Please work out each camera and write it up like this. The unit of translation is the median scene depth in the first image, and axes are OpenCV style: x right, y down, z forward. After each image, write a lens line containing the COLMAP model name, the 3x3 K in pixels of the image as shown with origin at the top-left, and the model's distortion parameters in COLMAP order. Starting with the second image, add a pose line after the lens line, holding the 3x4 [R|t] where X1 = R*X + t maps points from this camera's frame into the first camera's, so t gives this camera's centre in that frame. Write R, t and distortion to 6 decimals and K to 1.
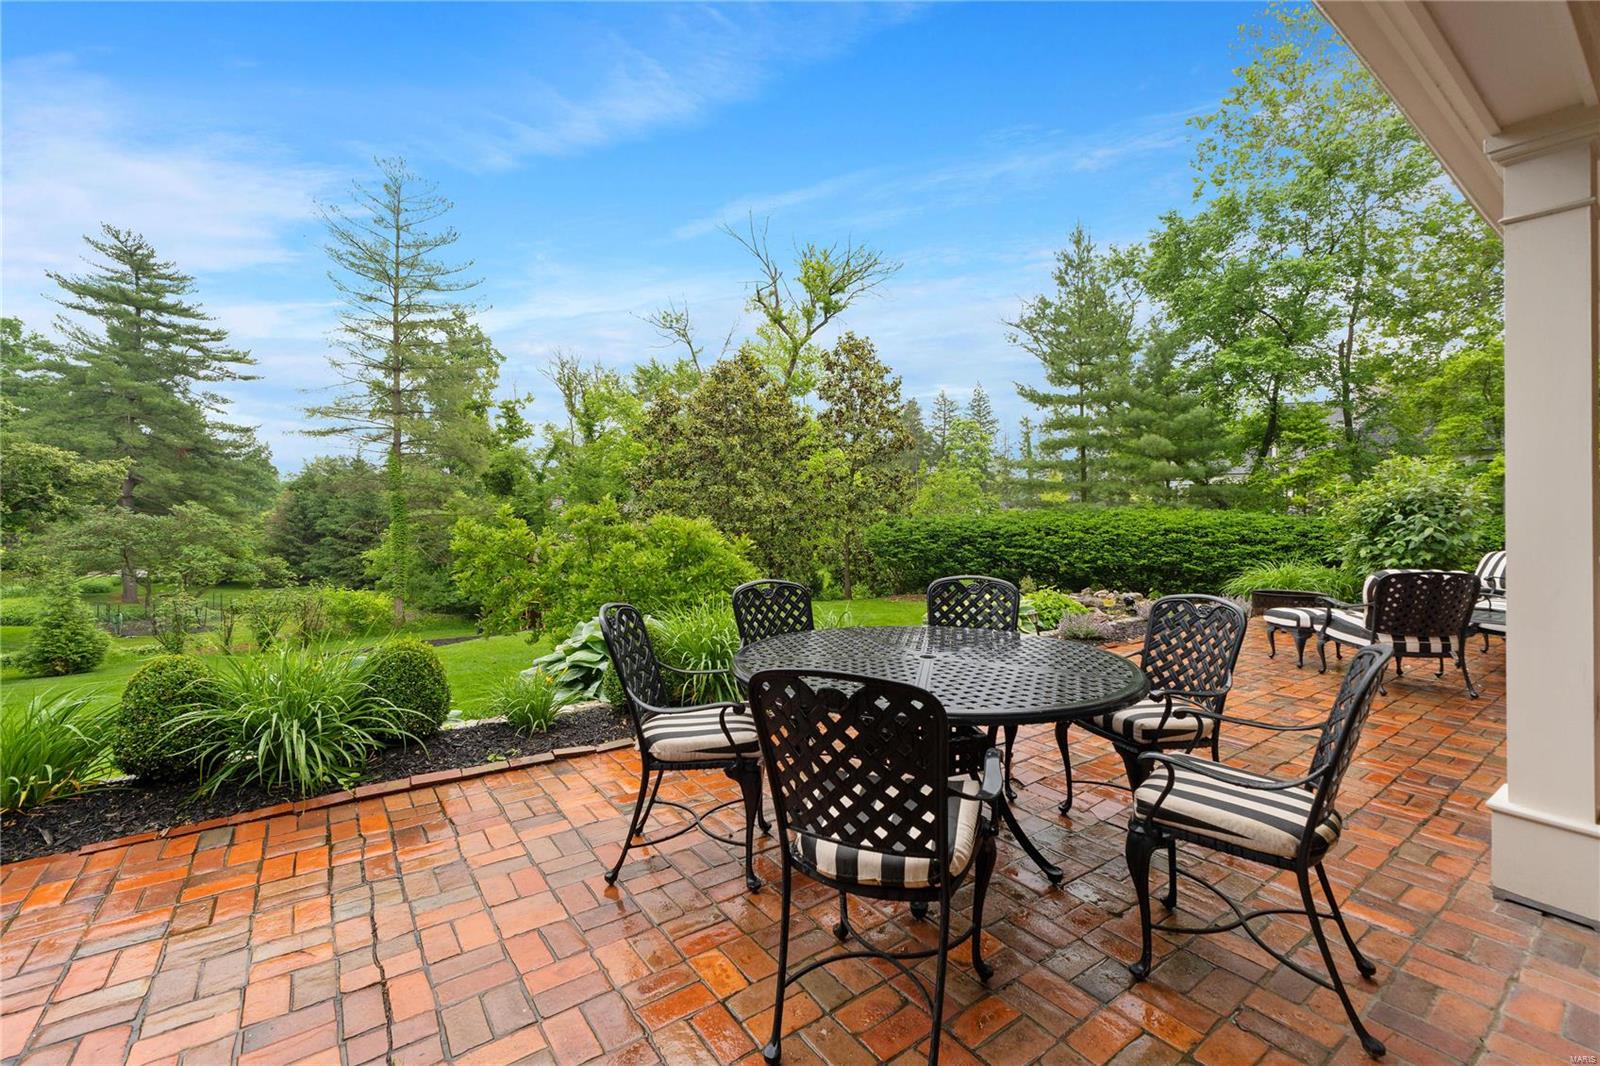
lens RADIAL K [[680.9, 0, 780.2], [0, 680.9, 530.5], [0, 0, 1]] dist [-0.003016, -0.004577]
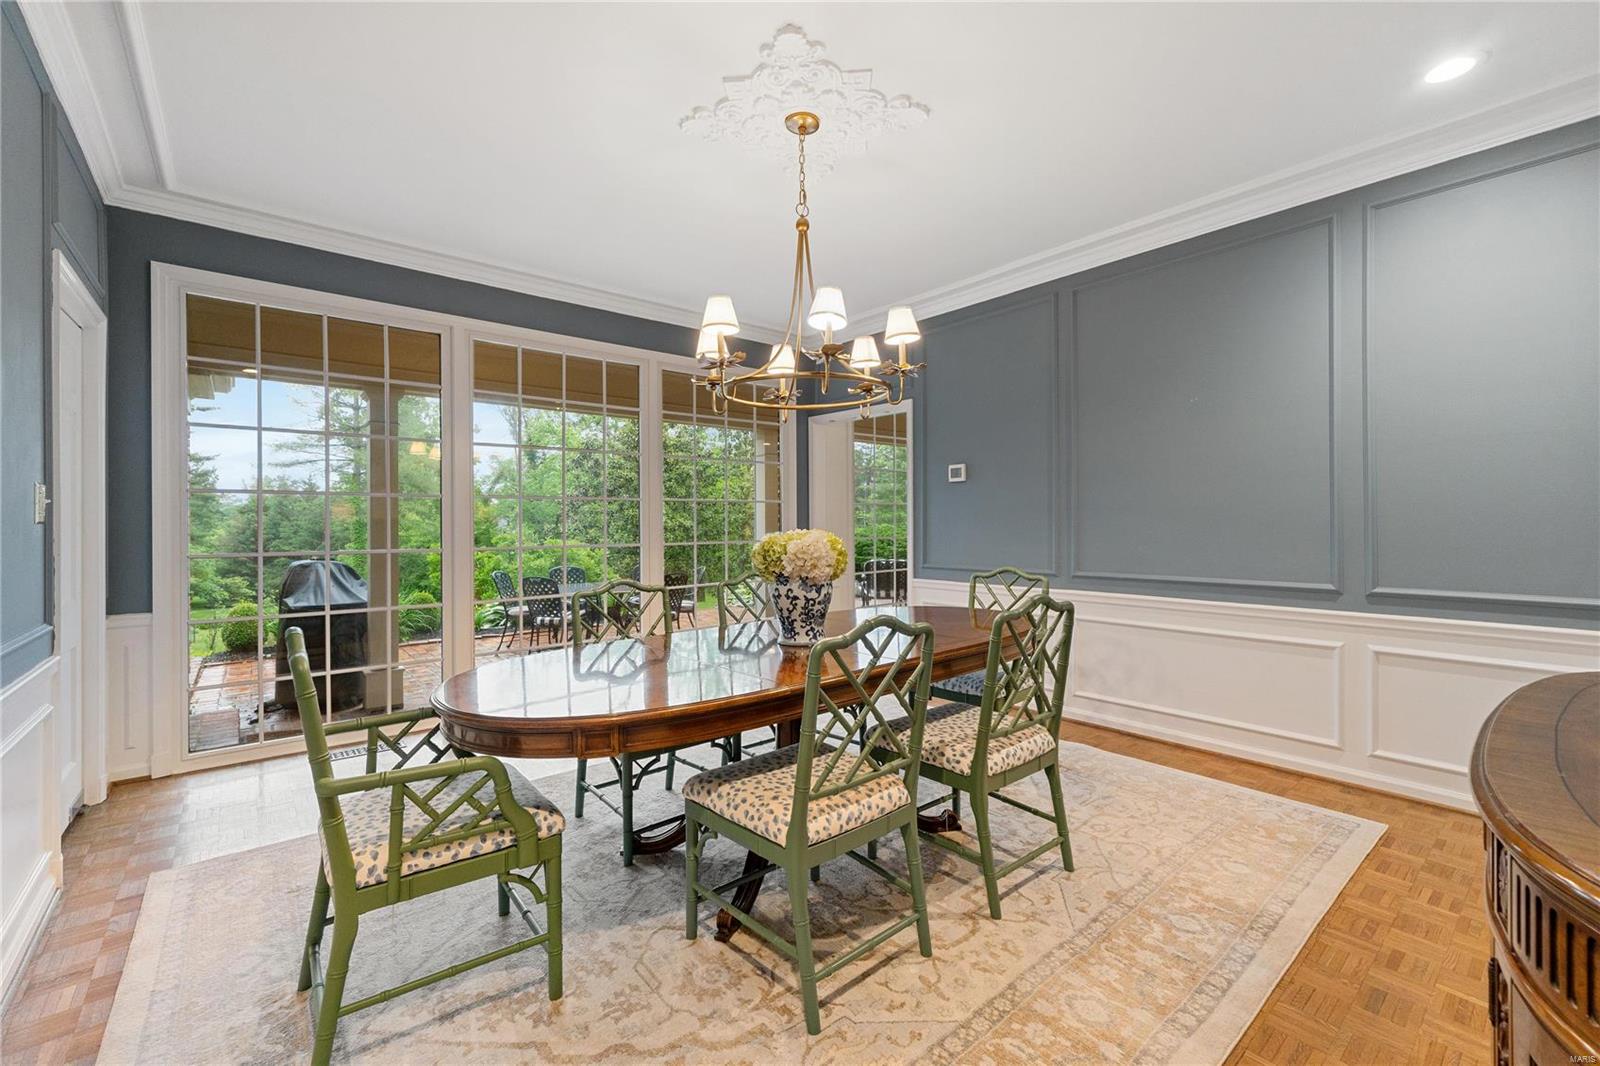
lens RADIAL K [[680.9, 0, 780.2], [0, 680.9, 530.5], [0, 0, 1]] dist [-0.003016, -0.004577]
pose [[0.997790, -0.015019, 0.064734, 0.051412], [0.016306, 0.999679, -0.019387, 0.000058], [-0.064422, 0.020399, 0.997714, -0.134253]]
